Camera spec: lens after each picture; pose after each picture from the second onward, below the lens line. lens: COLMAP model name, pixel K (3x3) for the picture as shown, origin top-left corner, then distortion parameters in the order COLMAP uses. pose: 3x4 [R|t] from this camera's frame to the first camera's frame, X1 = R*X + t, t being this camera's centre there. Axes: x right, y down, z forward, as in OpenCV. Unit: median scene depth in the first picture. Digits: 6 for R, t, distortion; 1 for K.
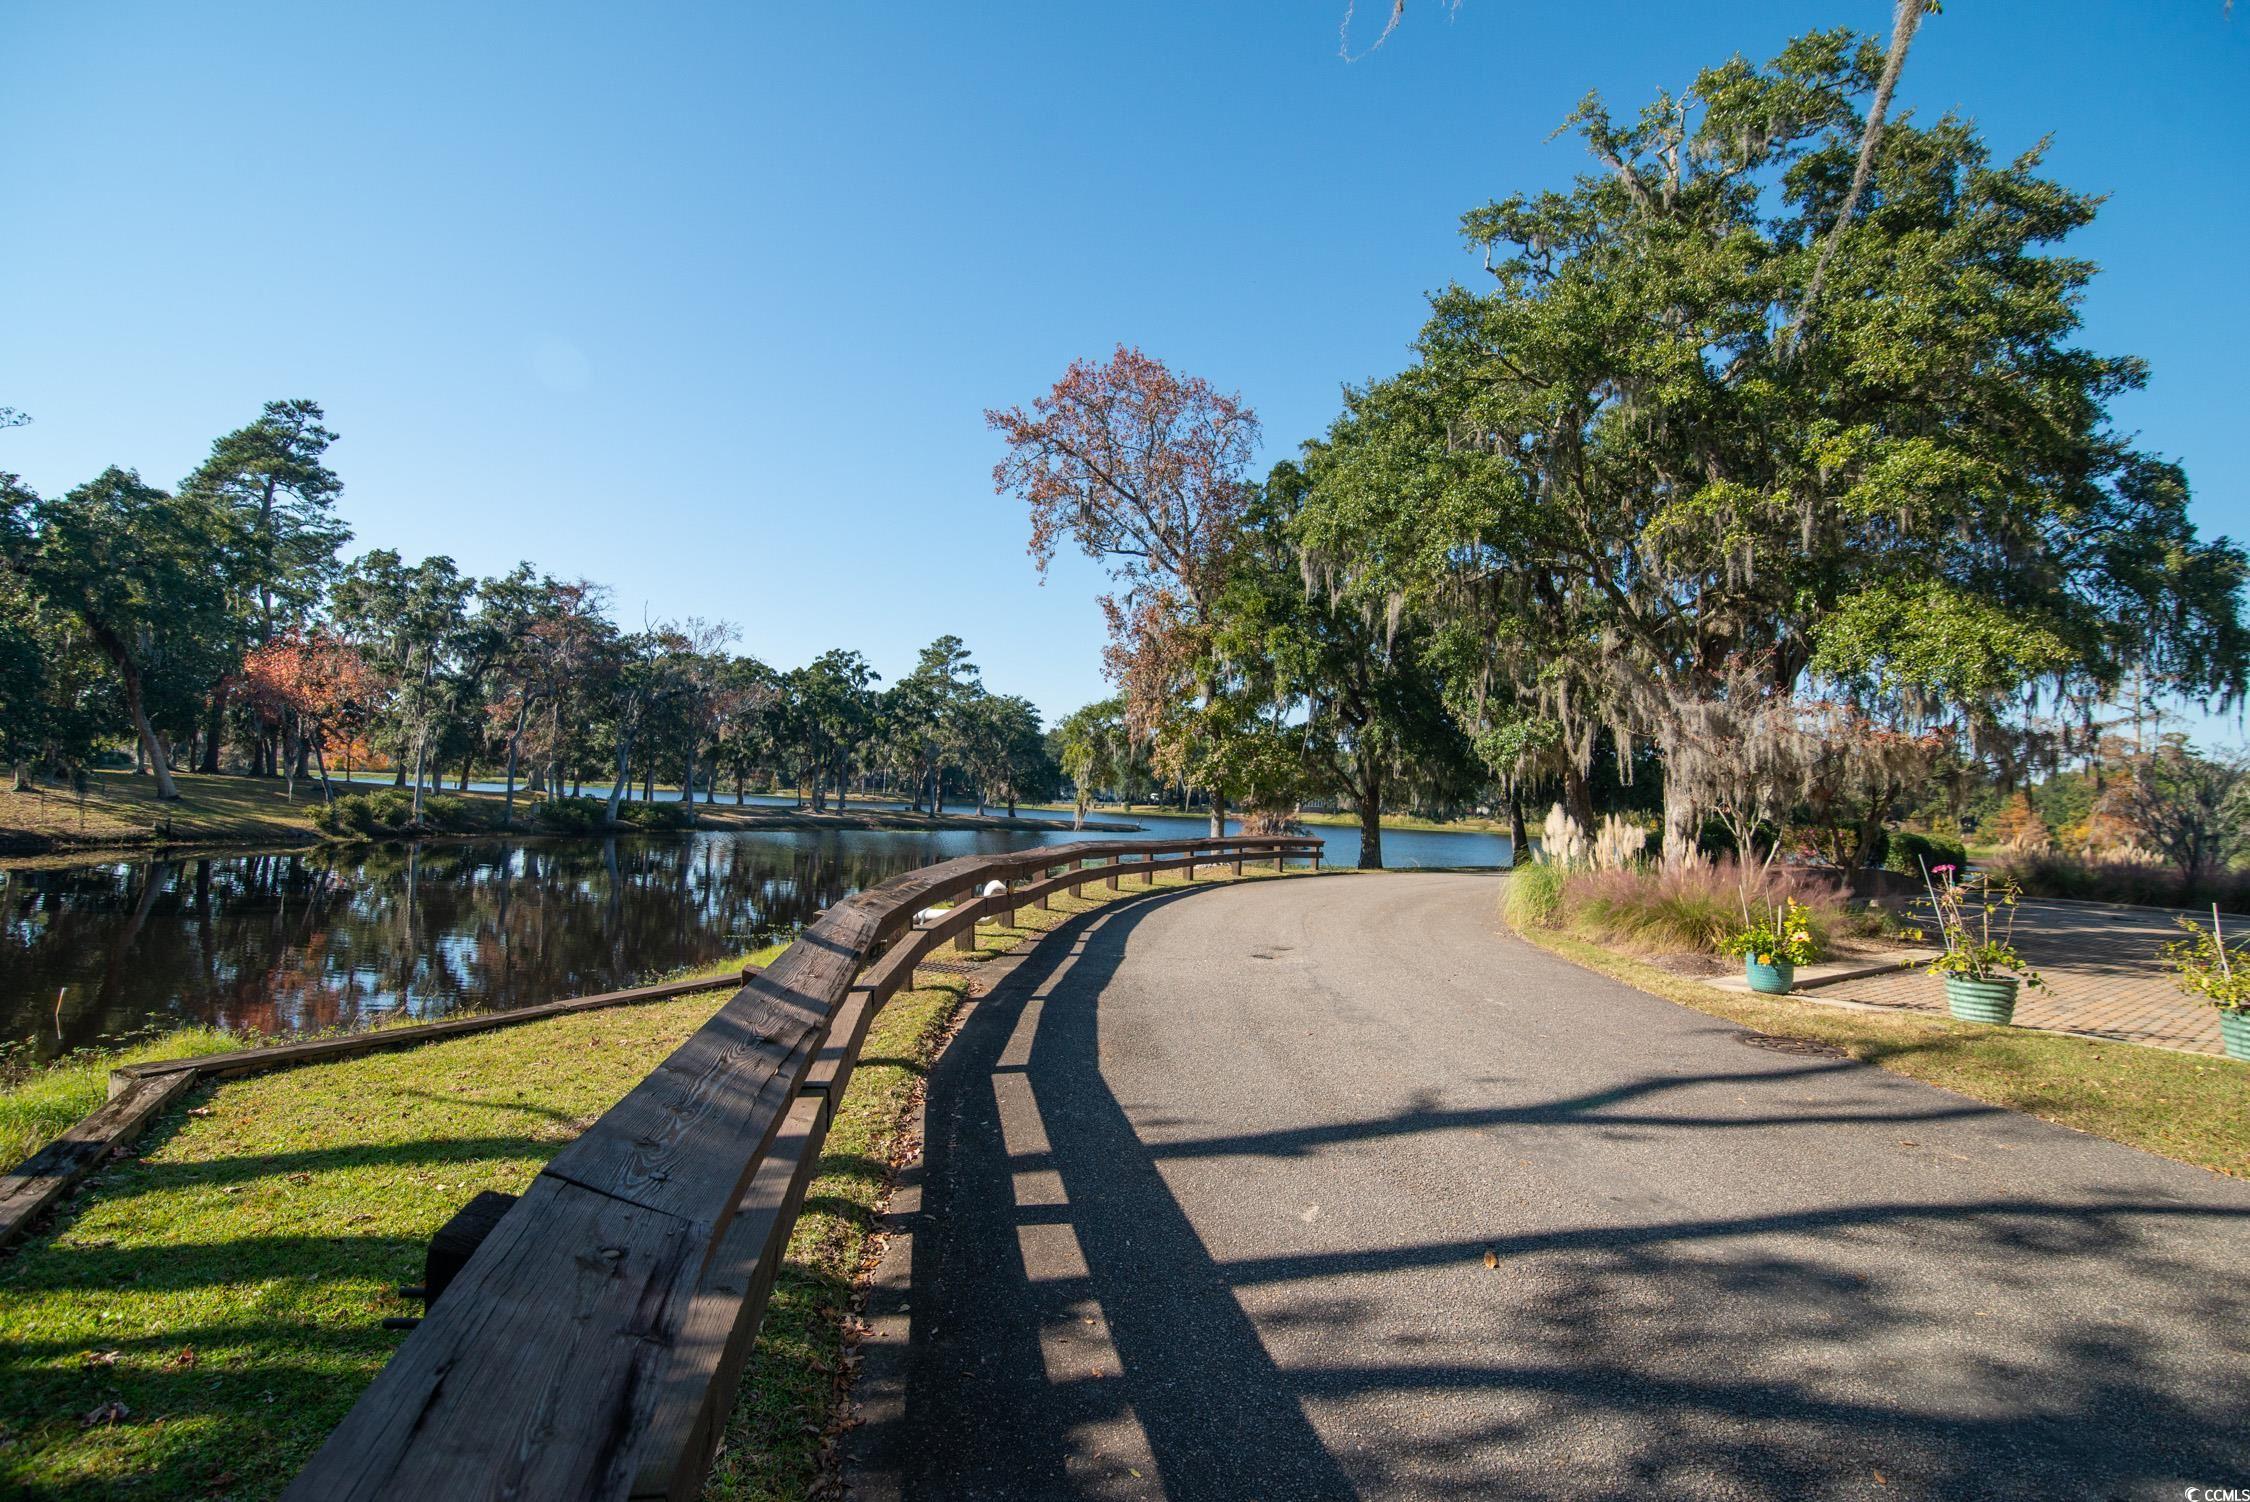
lens RADIAL K [[1017.5, 0, 1126.6], [0, 1017.5, 754.0], [0, 0, 1]] dist [-0.014034, -0.000467]
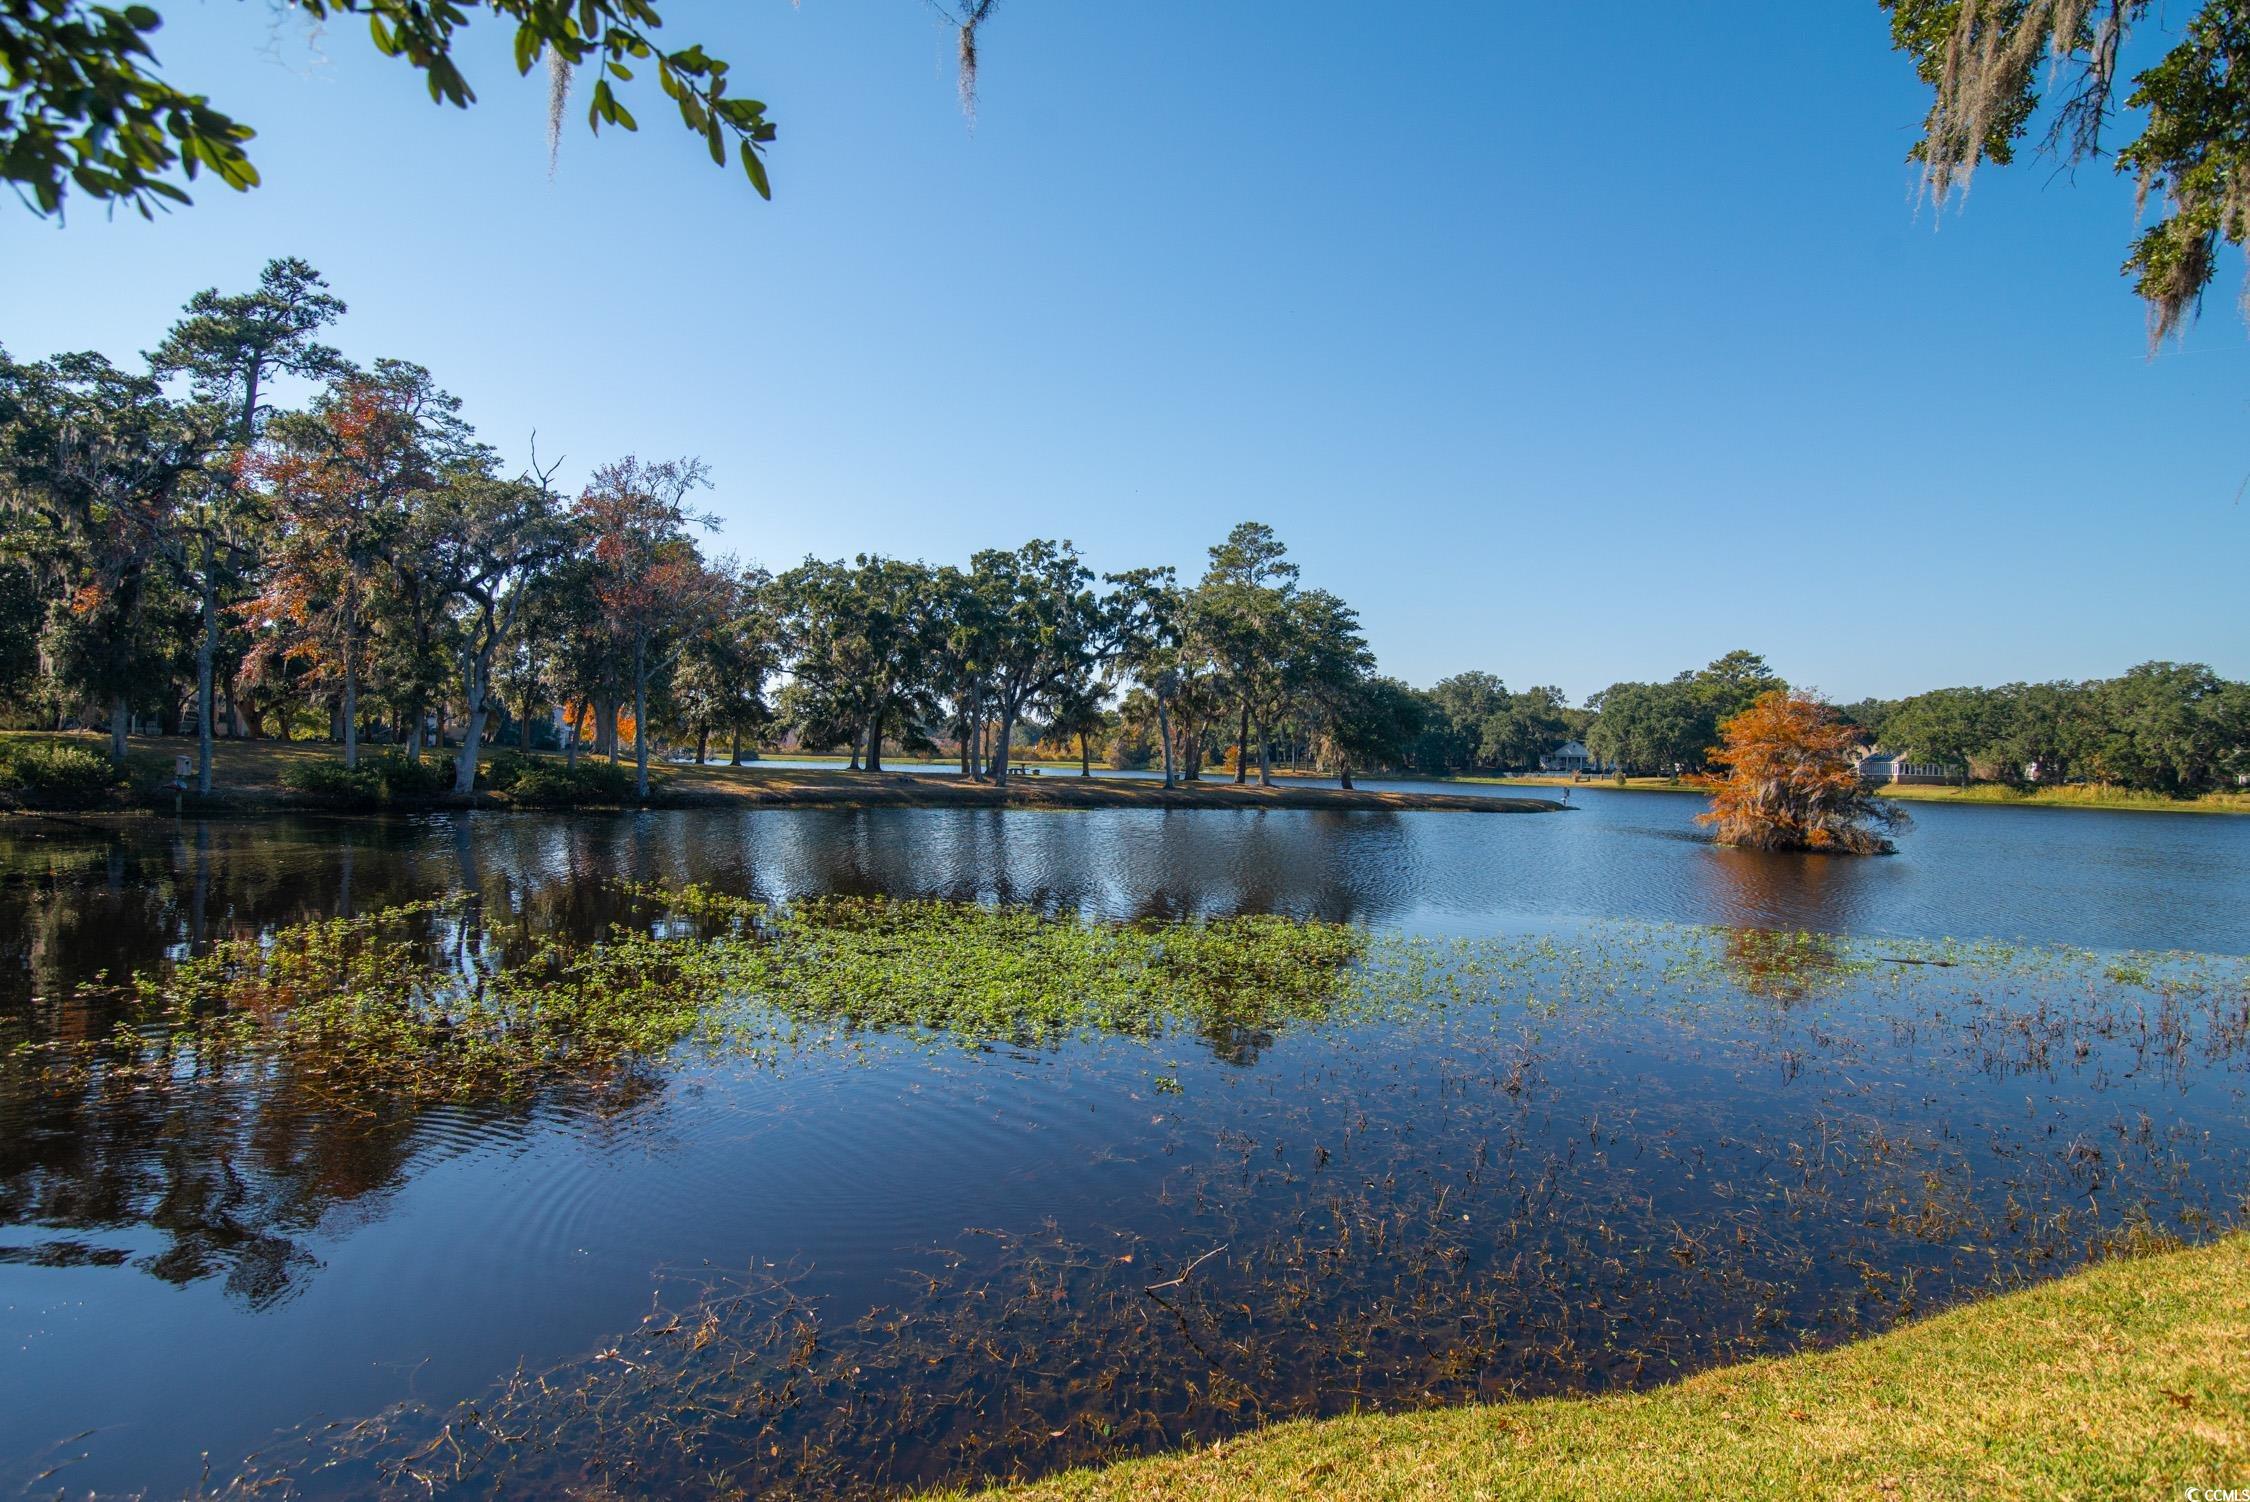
lens RADIAL K [[1017.5, 0, 1120.3], [0, 1017.5, 759.5], [0, 0, 1]] dist [-0.014034, -0.000467]
pose [[0.881533, -0.020813, -0.471663, 0.065944], [0.033004, 0.999300, 0.017588, 0.026626], [0.470967, -0.031071, 0.881603, 0.352802]]
